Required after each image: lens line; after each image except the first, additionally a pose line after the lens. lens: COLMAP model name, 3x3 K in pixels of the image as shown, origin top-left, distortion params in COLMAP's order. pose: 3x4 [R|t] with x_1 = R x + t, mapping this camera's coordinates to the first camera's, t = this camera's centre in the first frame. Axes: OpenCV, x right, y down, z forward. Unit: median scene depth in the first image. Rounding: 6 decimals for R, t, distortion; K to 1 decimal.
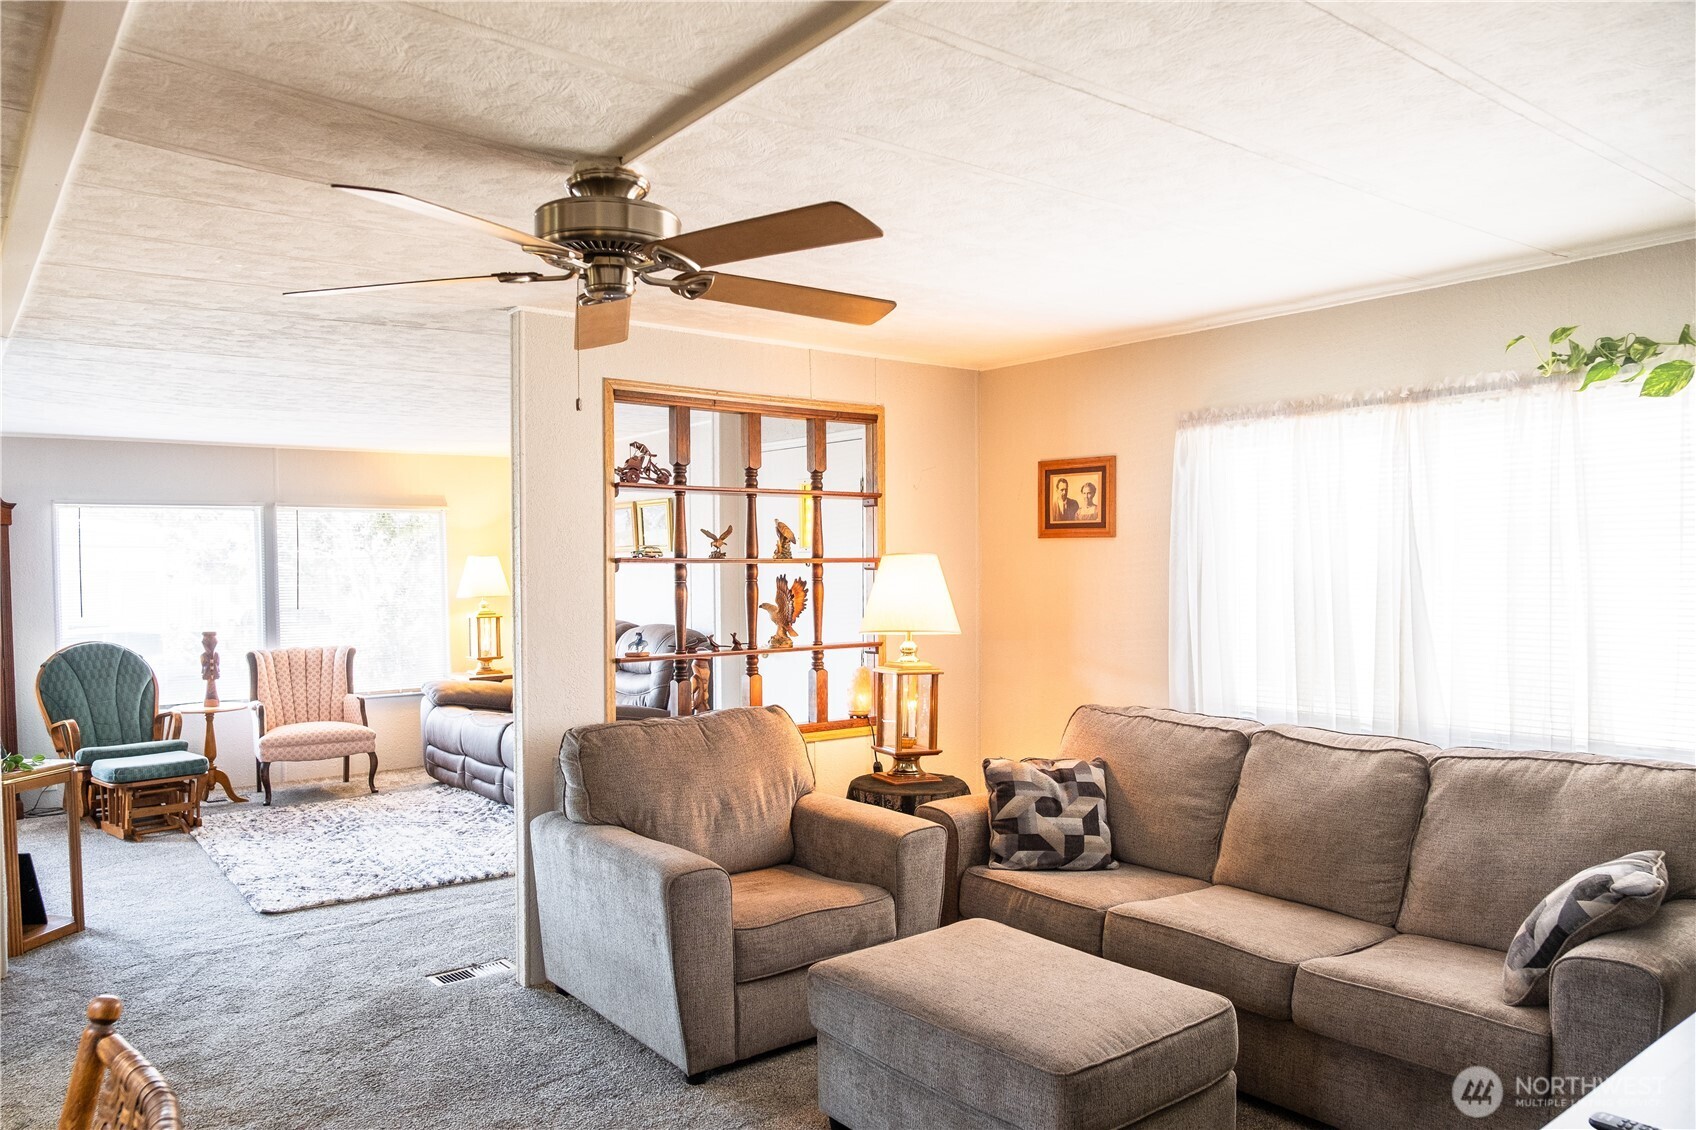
lens RADIAL K [[1167.4, 0, 845.0], [0, 1167.4, 573.6], [0, 0, 1]] dist [-0.003375, -0.001511]
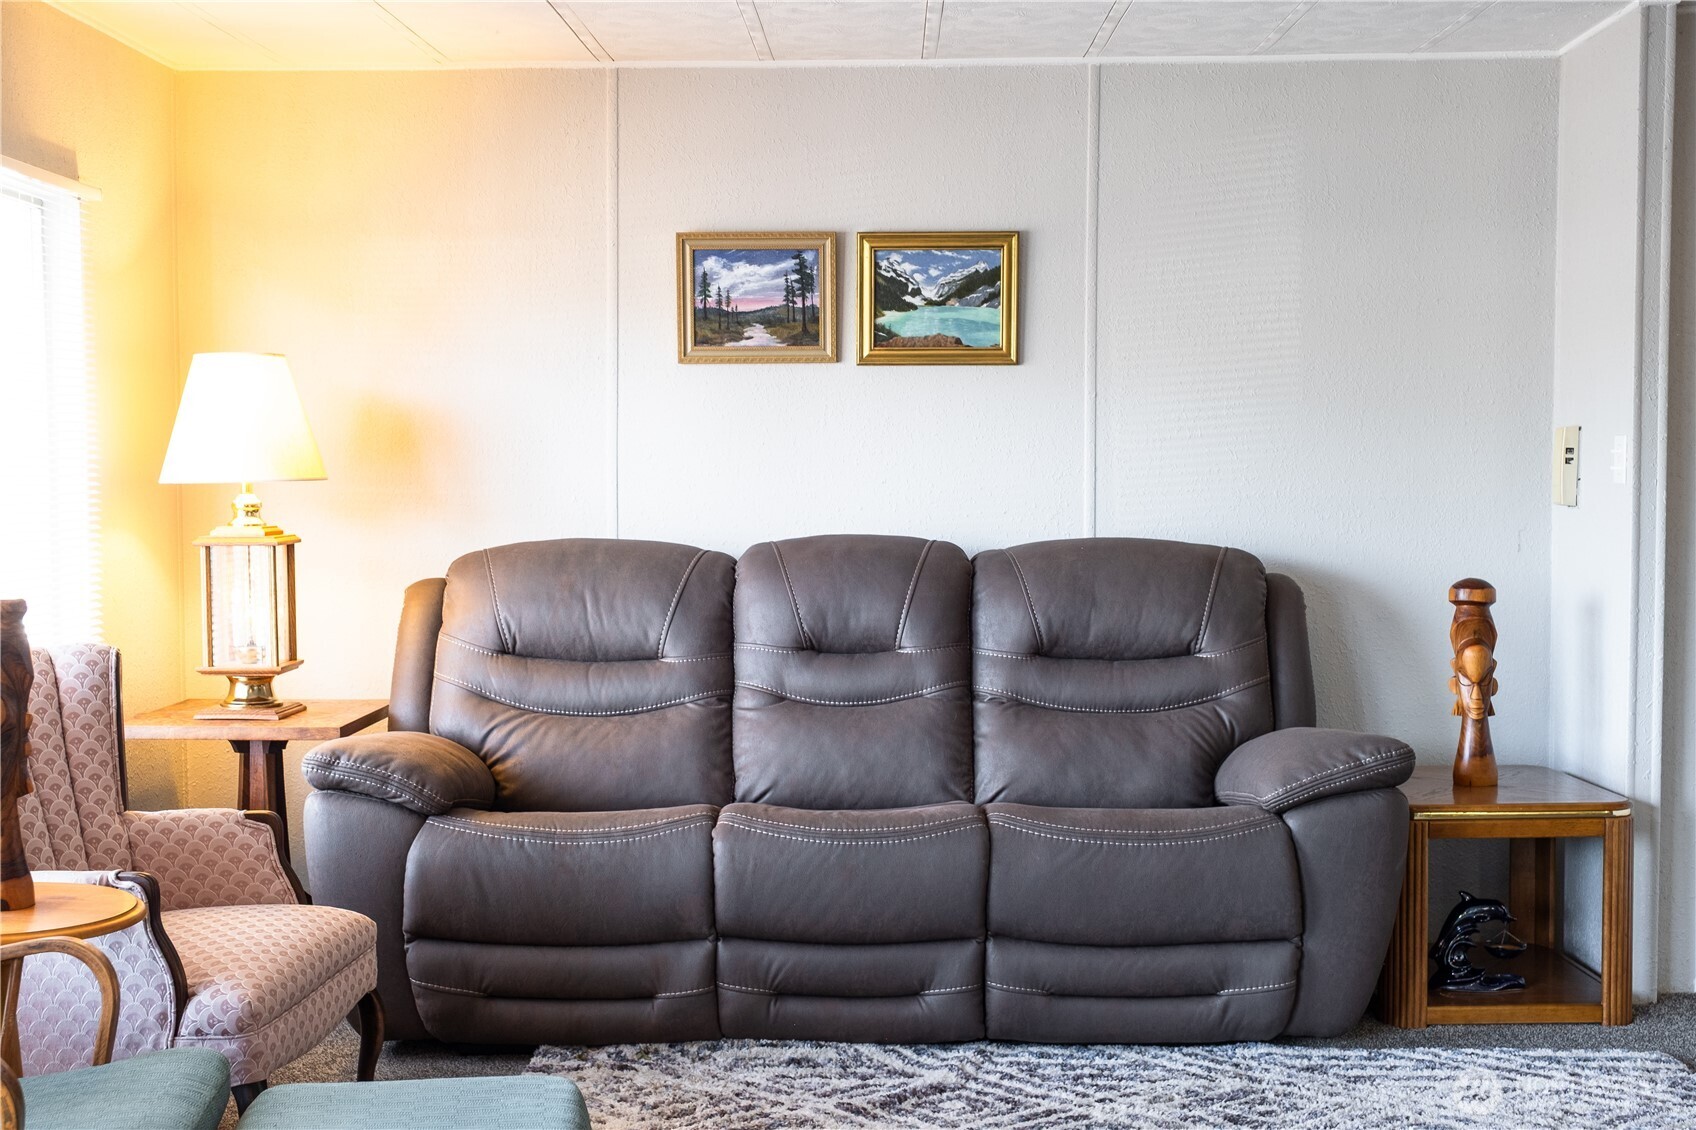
lens RADIAL K [[1971.3, 0, 848.0], [0, 1971.3, 565.0], [0, 0, 1]] dist [0.016771, 0.008296]
pose [[0.644602, -0.021055, 0.764228, -0.733744], [0.002446, 0.999672, 0.025479, 0.035188], [-0.764514, -0.014554, 0.644442, 0.614971]]
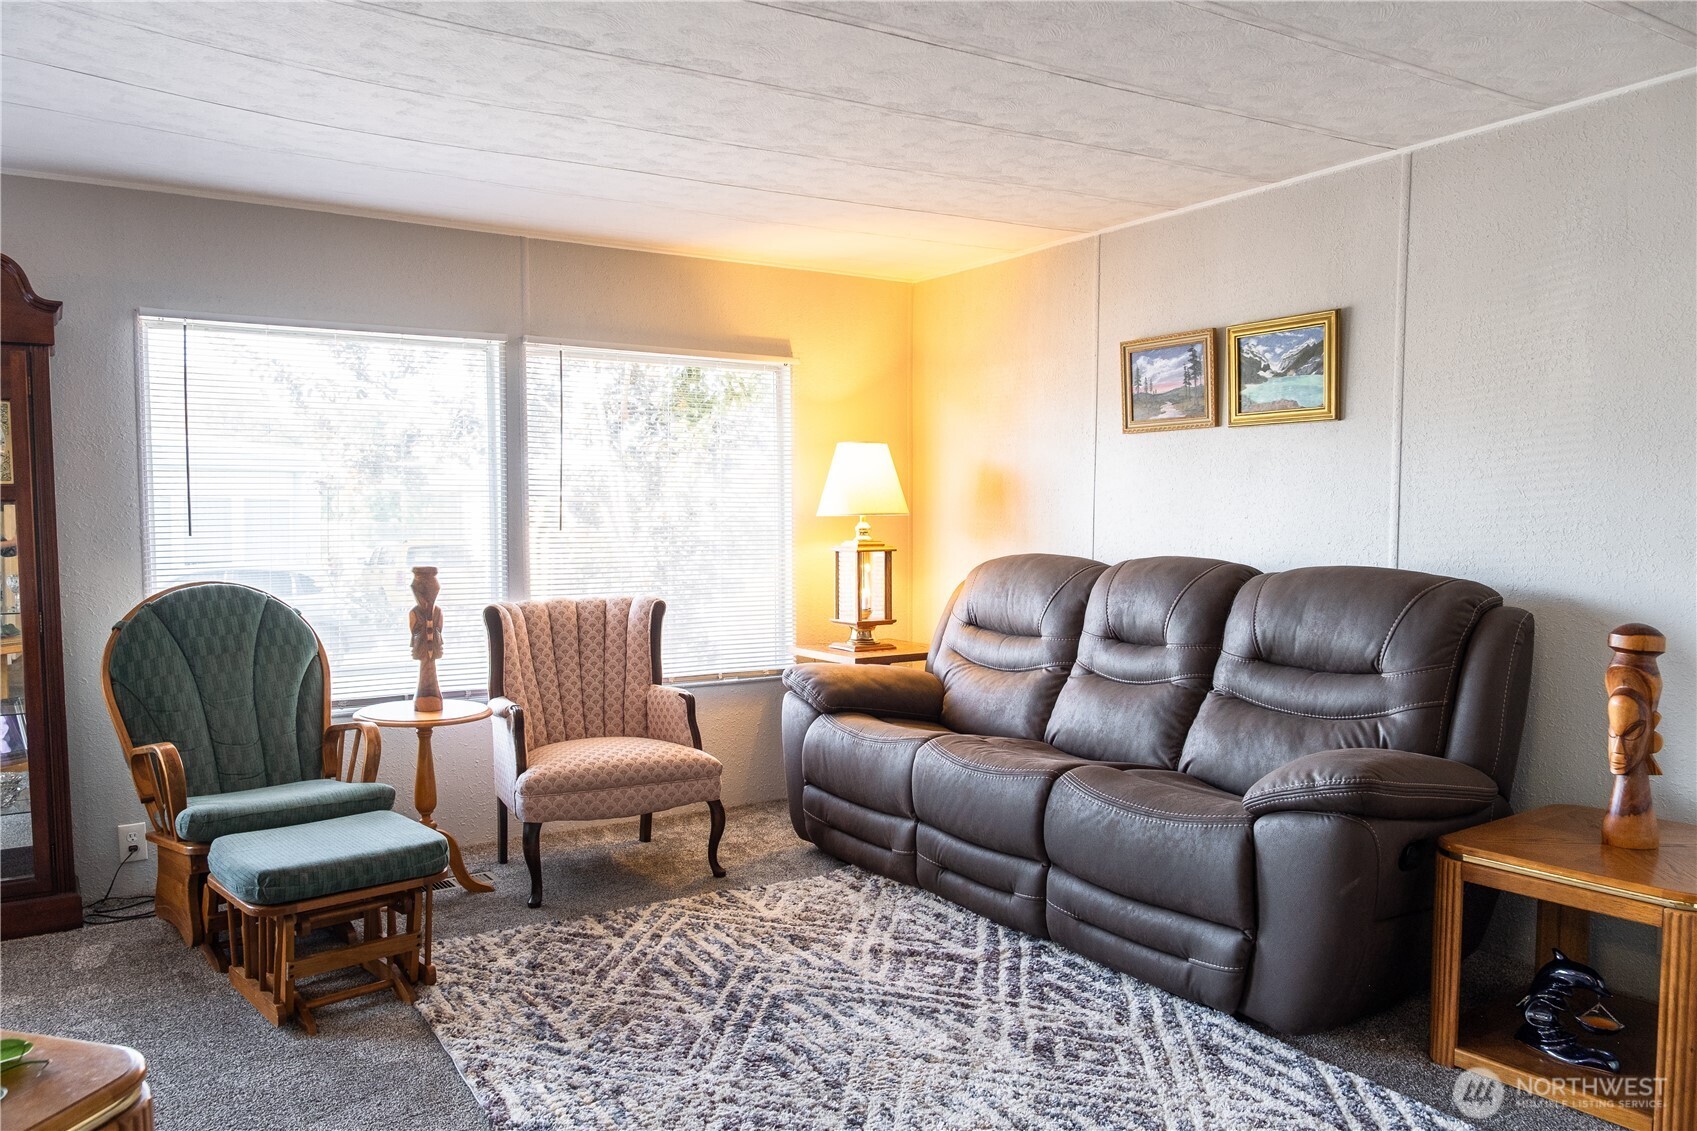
lens RADIAL K [[1203.0, 0, 848.5], [0, 1203.0, 565.5], [0, 0, 1]] dist [-0.002676, -0.004483]
pose [[0.996155, 0.015195, -0.086281, -0.314049], [-0.012251, 0.999328, 0.034553, 0.028805], [0.086748, -0.033363, 0.995671, 0.488650]]
